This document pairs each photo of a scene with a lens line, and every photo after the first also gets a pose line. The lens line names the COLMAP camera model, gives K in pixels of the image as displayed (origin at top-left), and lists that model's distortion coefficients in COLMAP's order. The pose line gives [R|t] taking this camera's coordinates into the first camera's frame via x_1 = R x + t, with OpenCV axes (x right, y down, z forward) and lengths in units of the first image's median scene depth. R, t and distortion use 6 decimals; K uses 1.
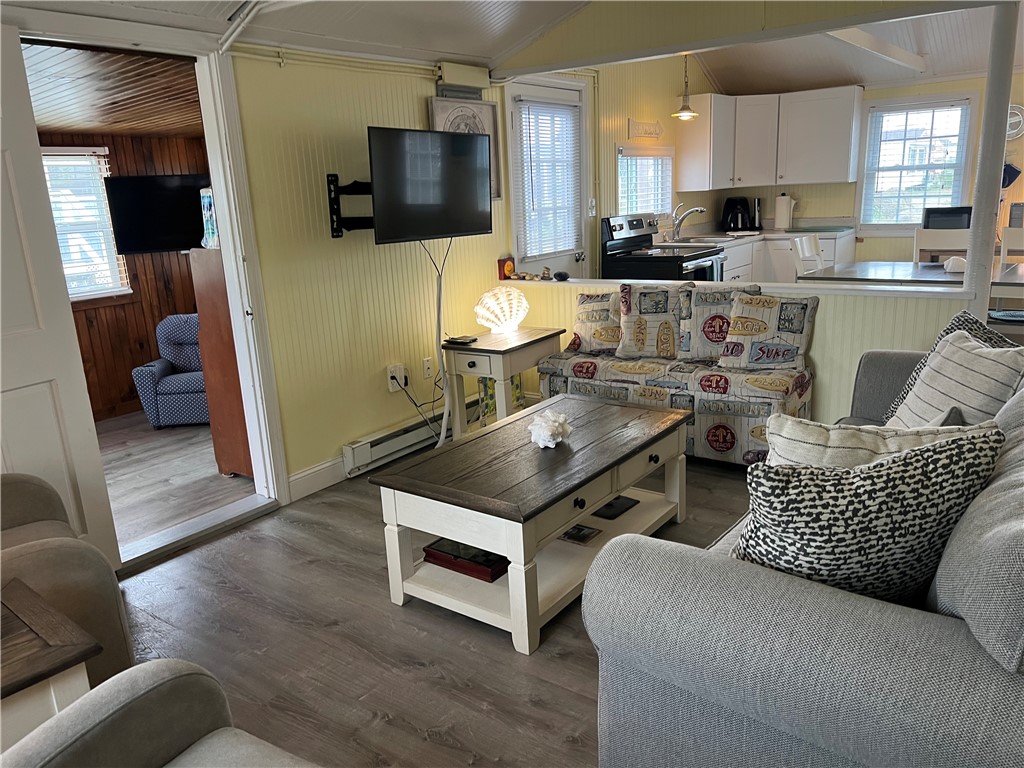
lens RADIAL K [[772.2, 0, 513.6], [0, 772.2, 397.0], [0, 0, 1]] dist [0.073368, -0.089377]
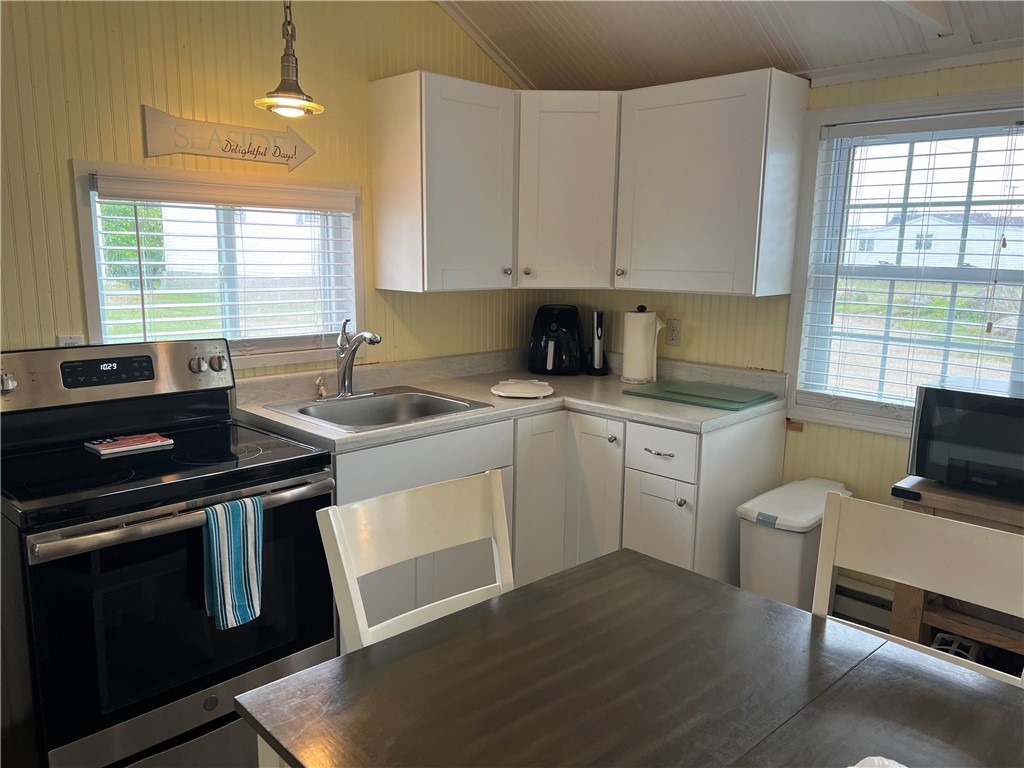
lens RADIAL K [[772.2, 0, 507.0], [0, 772.2, 392.9], [0, 0, 1]] dist [0.073368, -0.089377]
pose [[0.987876, 0.086566, -0.128867, 0.554333], [-0.096556, 0.992617, -0.073403, -0.280857], [0.121561, 0.084956, 0.988942, 0.897143]]
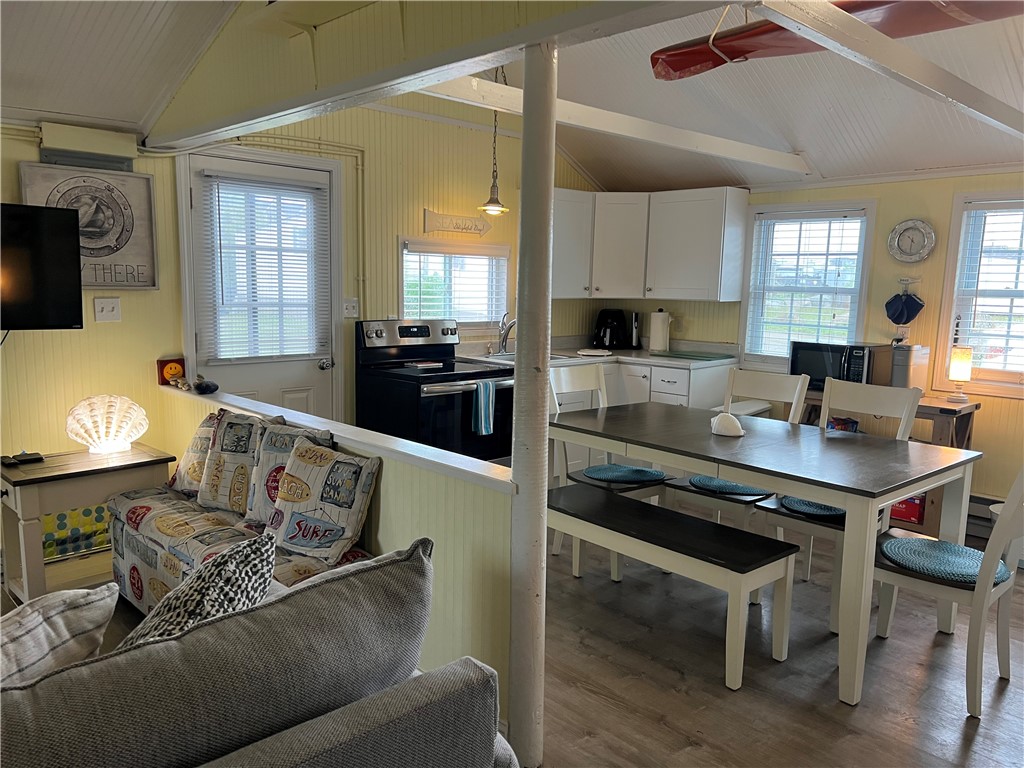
lens RADIAL K [[772.2, 0, 502.7], [0, 772.2, 391.9], [0, 0, 1]] dist [0.073368, -0.089377]
pose [[0.981906, 0.092875, -0.165031, 0.545199], [-0.111266, 0.988130, -0.105922, -0.113104], [0.153234, 0.122367, 0.980584, 0.294073]]
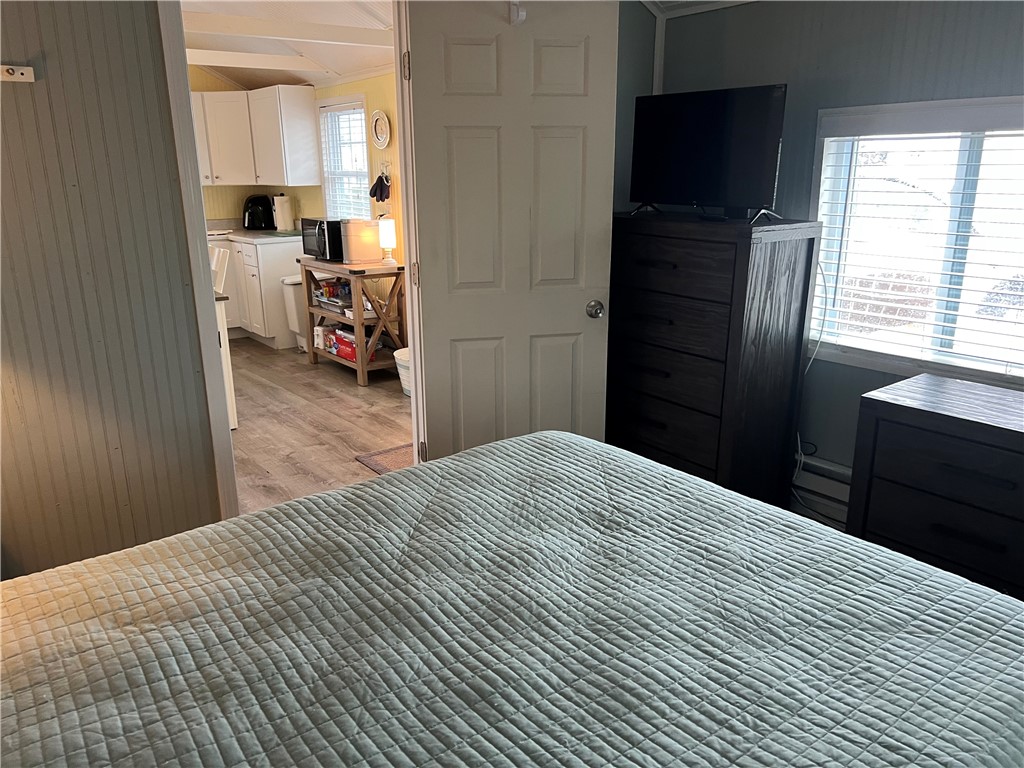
lens RADIAL K [[772.2, 0, 512.7], [0, 772.2, 387.6], [0, 0, 1]] dist [0.073368, -0.089377]
pose [[0.961499, 0.108492, -0.252487, 1.498575], [-0.102996, 0.994068, 0.034927, -0.141699], [0.254779, -0.007577, 0.966970, 0.225629]]
